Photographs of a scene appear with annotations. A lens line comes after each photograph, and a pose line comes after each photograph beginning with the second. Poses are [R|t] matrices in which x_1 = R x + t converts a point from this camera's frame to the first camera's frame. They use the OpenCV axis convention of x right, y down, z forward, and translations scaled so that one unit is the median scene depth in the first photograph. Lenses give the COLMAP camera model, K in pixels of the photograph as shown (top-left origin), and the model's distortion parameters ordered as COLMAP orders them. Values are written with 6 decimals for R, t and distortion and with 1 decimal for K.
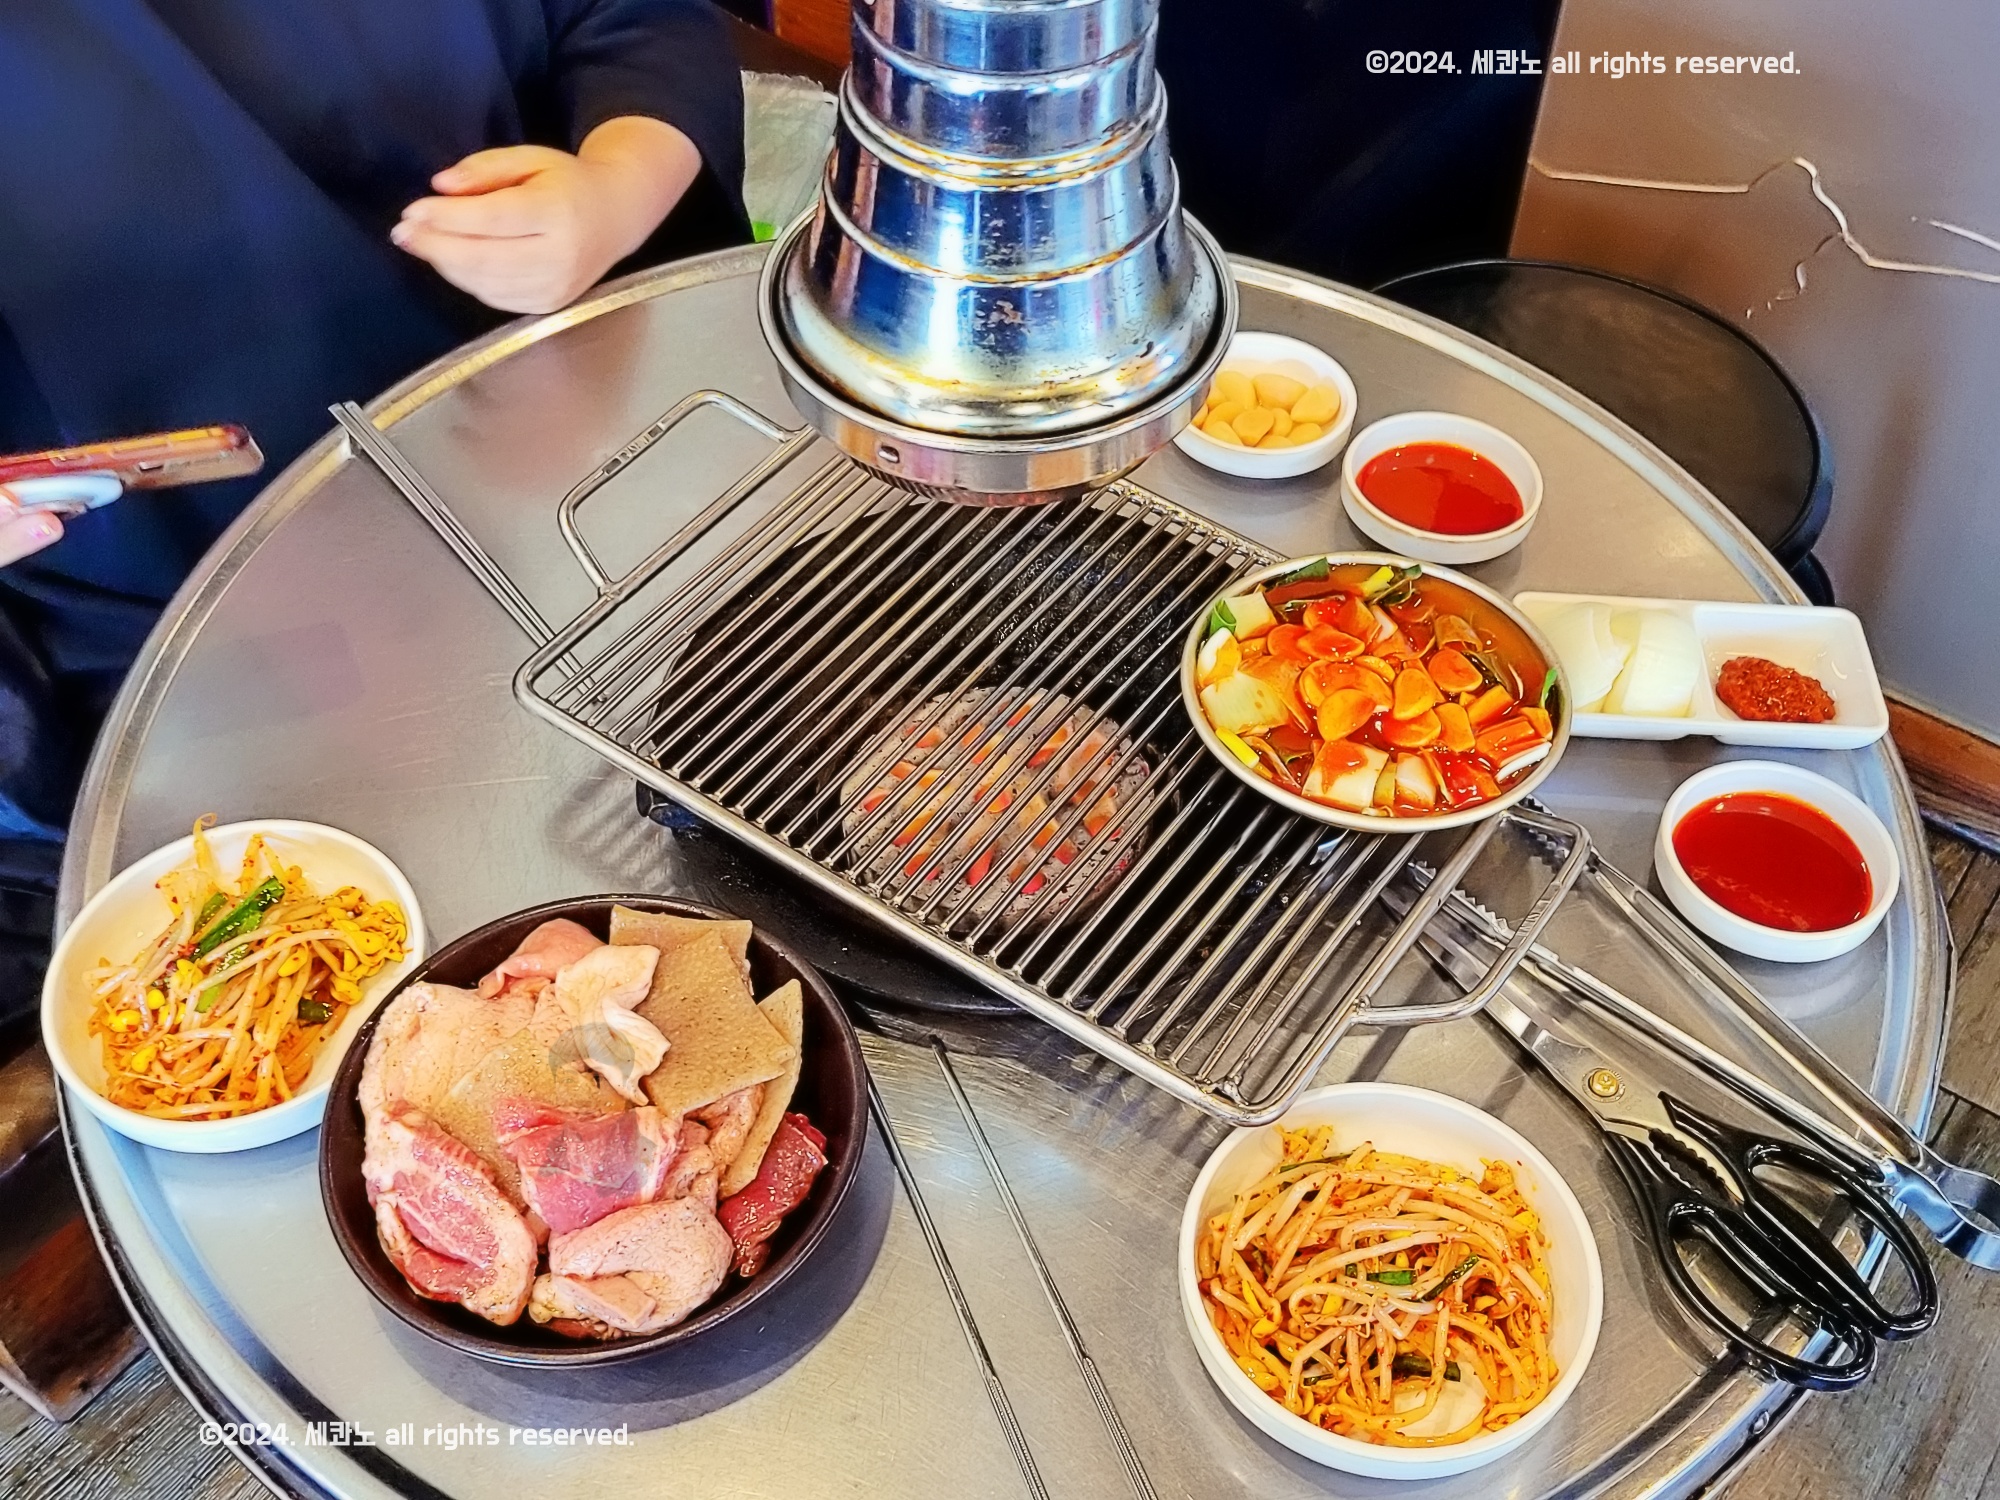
lens RADIAL K [[2159.8, 0, 1000.0], [0, 2159.8, 750.0], [0, 0, 1]] dist [-0.080569, 0.188873]
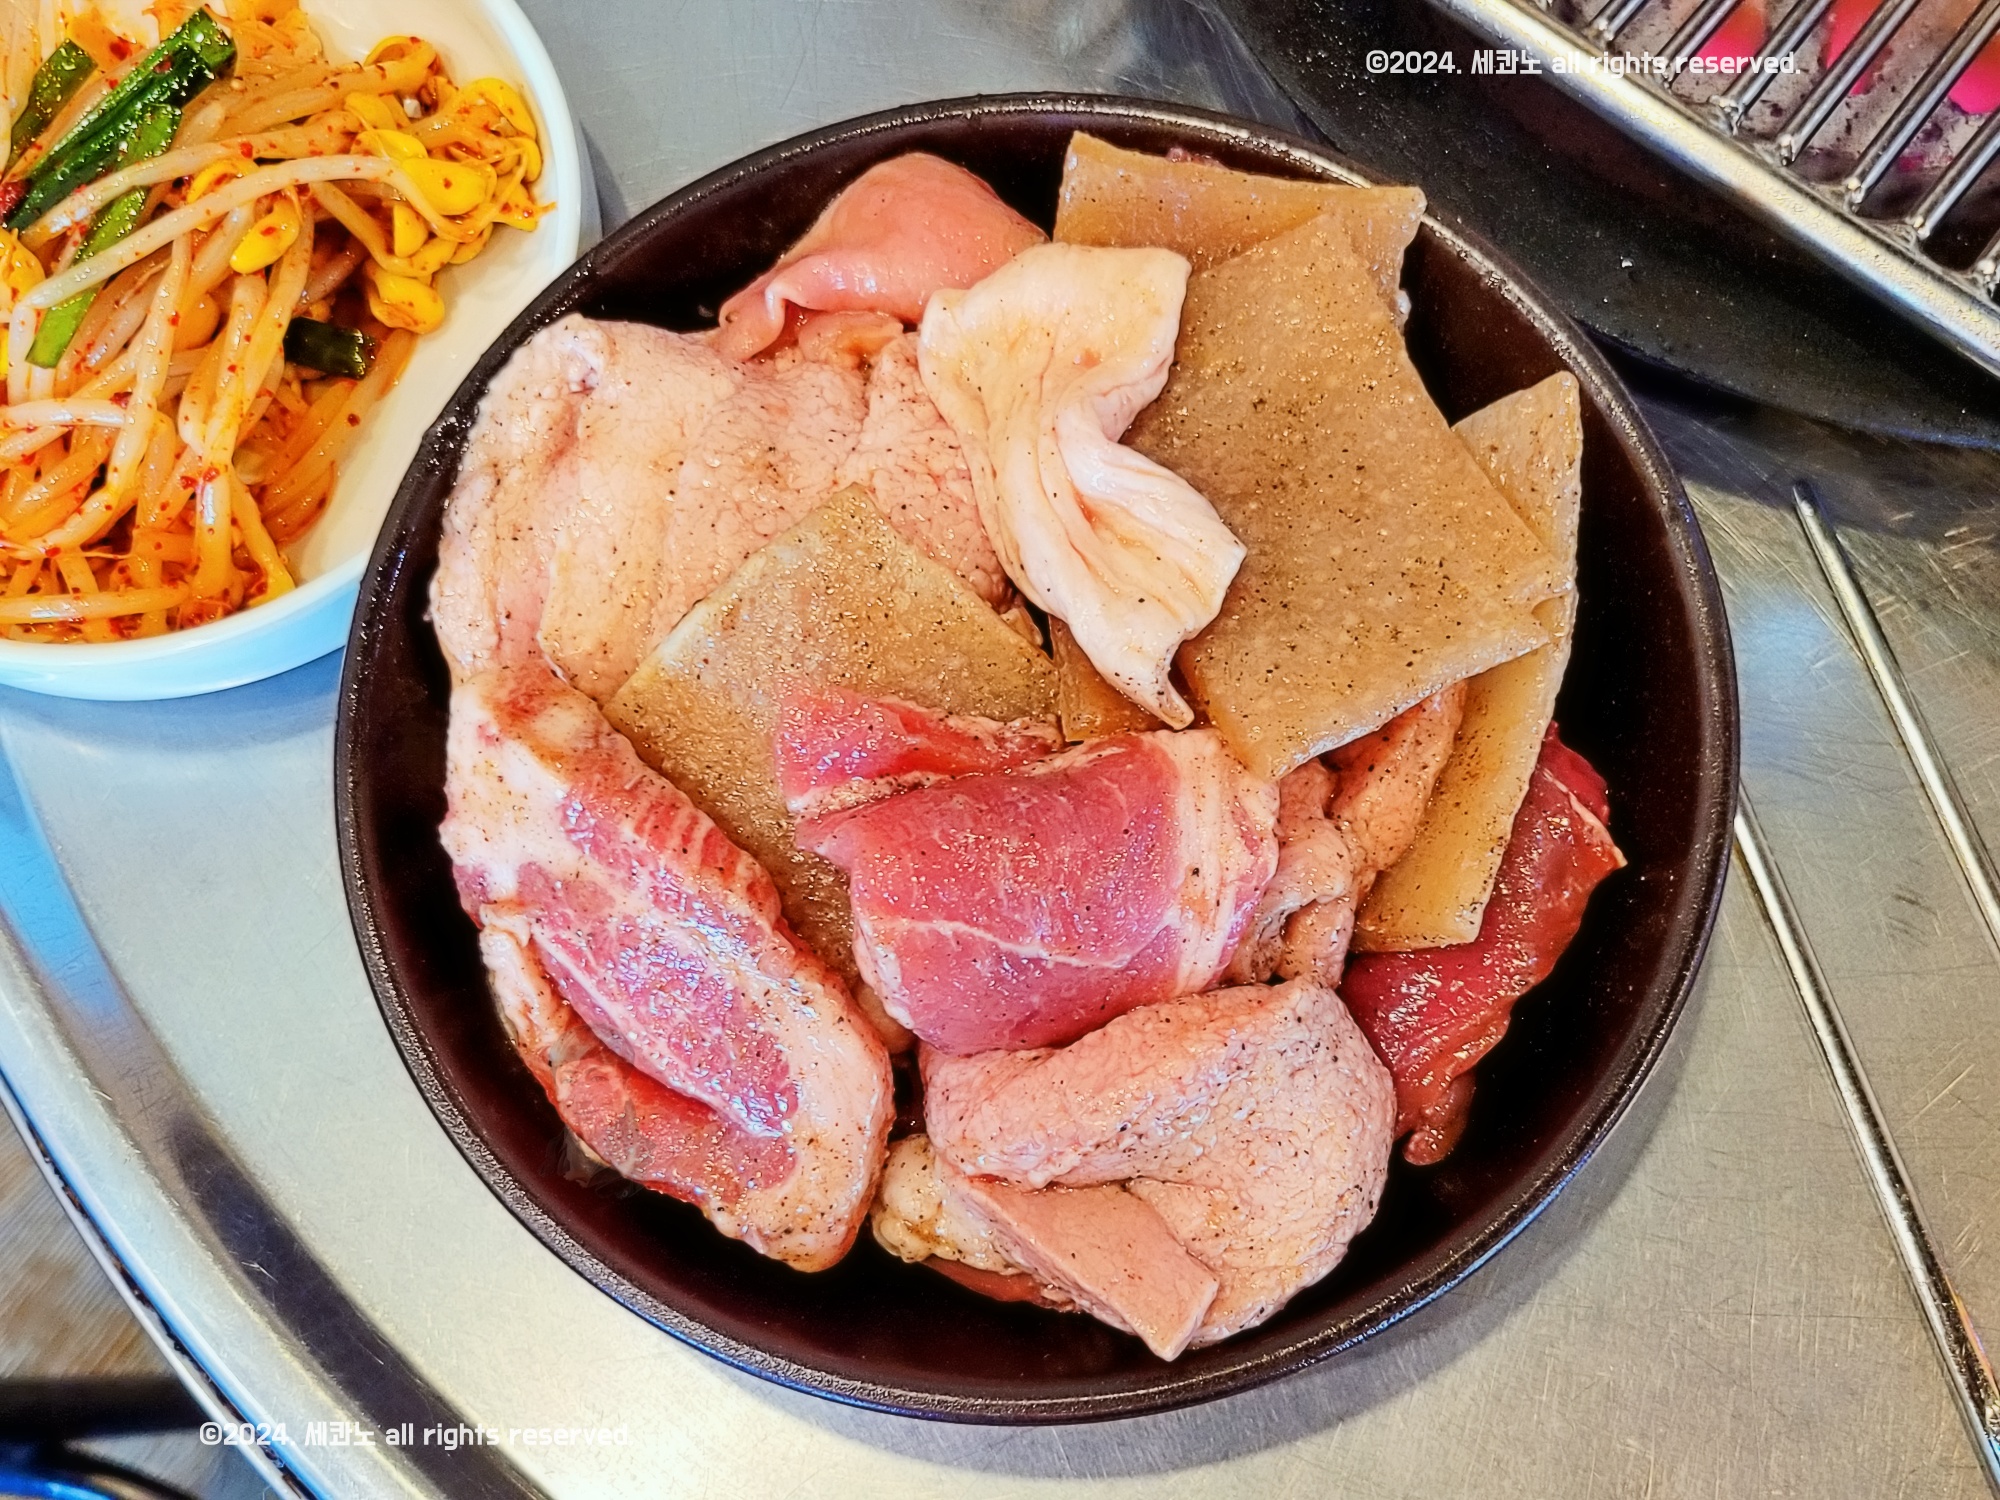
lens RADIAL K [[2159.8, 0, 1000.0], [0, 2159.8, 750.0], [0, 0, 1]] dist [-0.080569, 0.188873]
pose [[0.995077, 0.068381, -0.071731, -0.161022], [-0.033995, 0.915411, 0.401082, 0.021041], [0.093090, -0.396669, 0.913230, 0.626029]]
